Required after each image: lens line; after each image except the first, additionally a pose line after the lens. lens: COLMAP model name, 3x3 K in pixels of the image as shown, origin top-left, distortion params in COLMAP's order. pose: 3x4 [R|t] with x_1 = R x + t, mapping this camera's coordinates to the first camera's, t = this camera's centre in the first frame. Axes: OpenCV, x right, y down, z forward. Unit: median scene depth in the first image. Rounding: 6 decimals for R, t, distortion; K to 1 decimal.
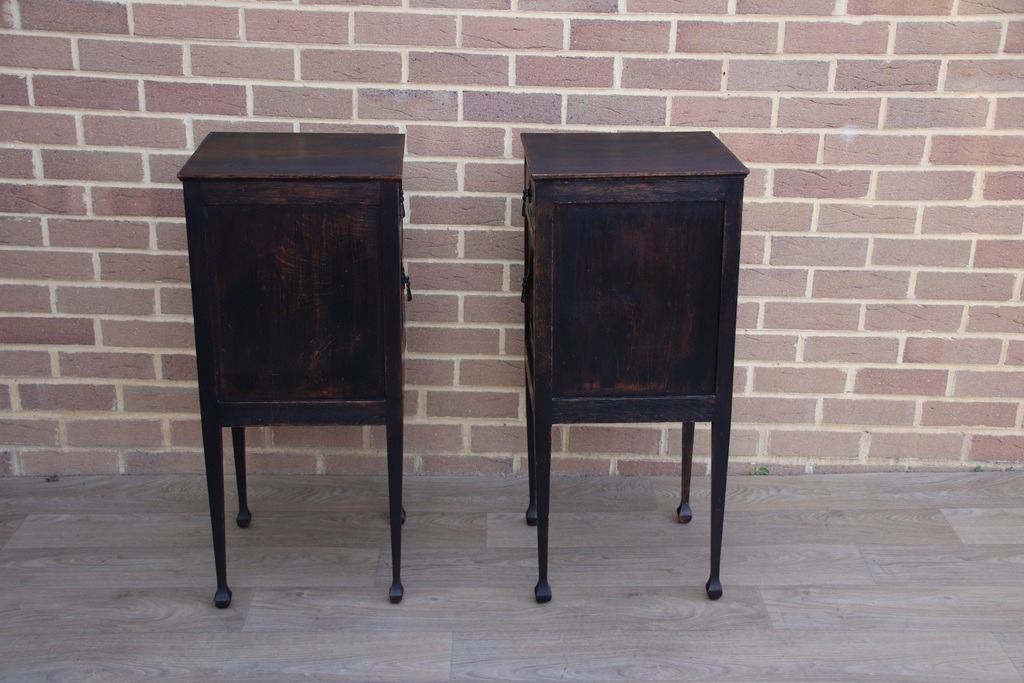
lens RADIAL K [[1373.7, 0, 512.8], [0, 1373.7, 358.8], [0, 0, 1]] dist [0.067700, 0.538644]
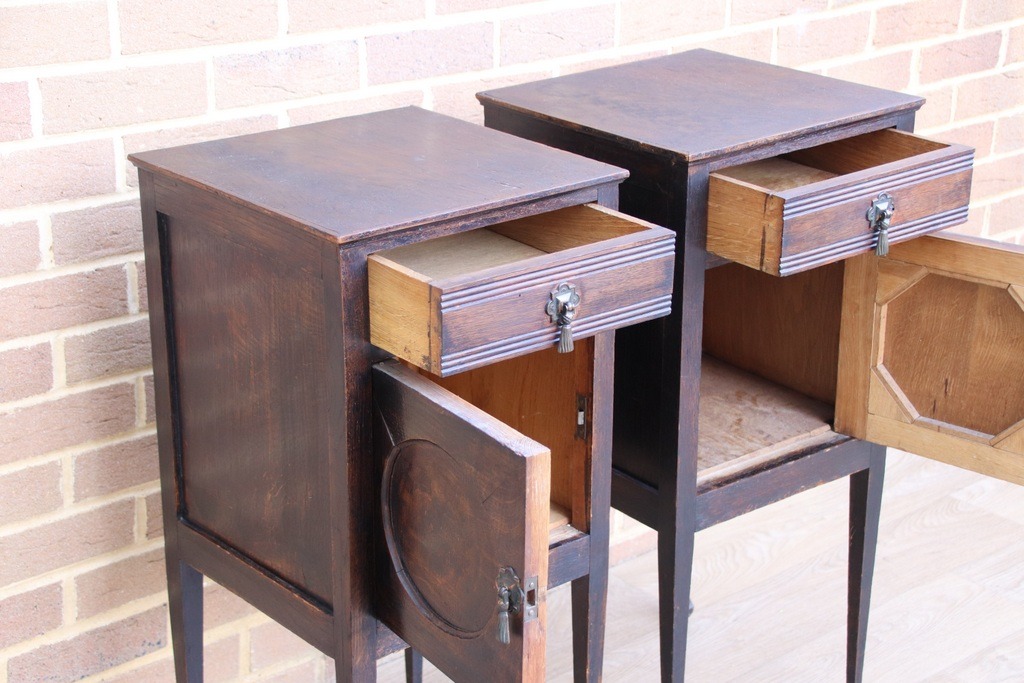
lens RADIAL K [[1906.6, 0, 510.6], [0, 1906.6, 358.9], [0, 0, 1]] dist [0.328051, 0.496941]
pose [[0.764317, -0.237407, 0.599548, -0.506810], [0.220423, 0.969943, 0.103076, -0.129480], [-0.605998, 0.053372, 0.793673, 0.308579]]
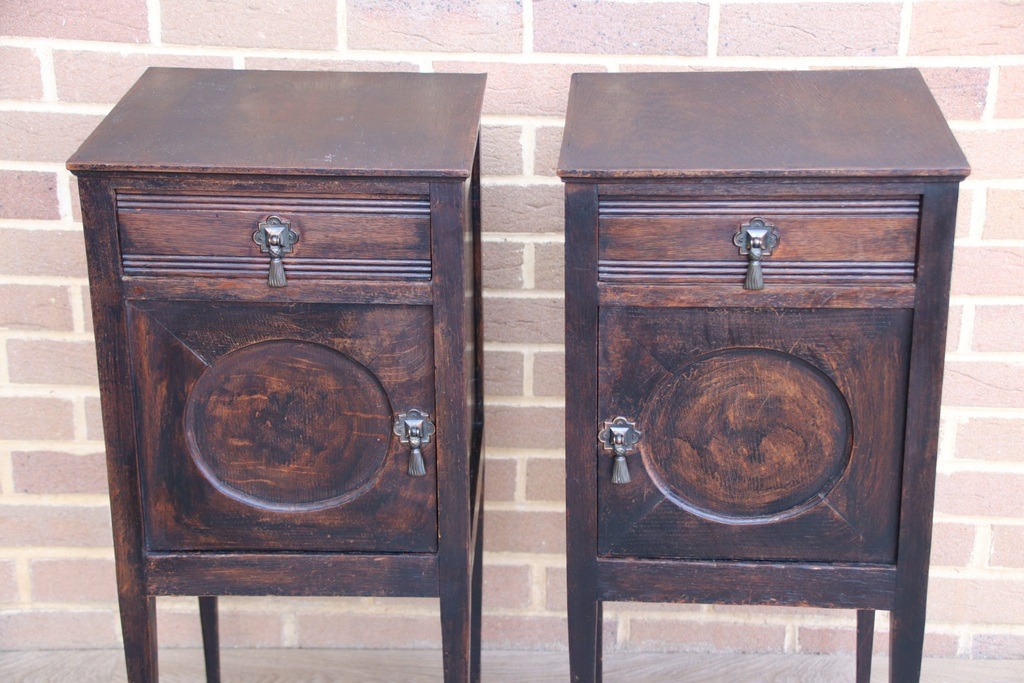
lens RADIAL K [[1864.4, 0, 518.5], [0, 1864.4, 359.5], [0, 0, 1]] dist [0.307218, 0.519800]
pose [[0.999211, 0.001486, -0.039676, -0.011088], [0.000434, 0.998831, 0.048332, -0.083454], [0.039701, -0.048311, 0.998043, 0.222096]]
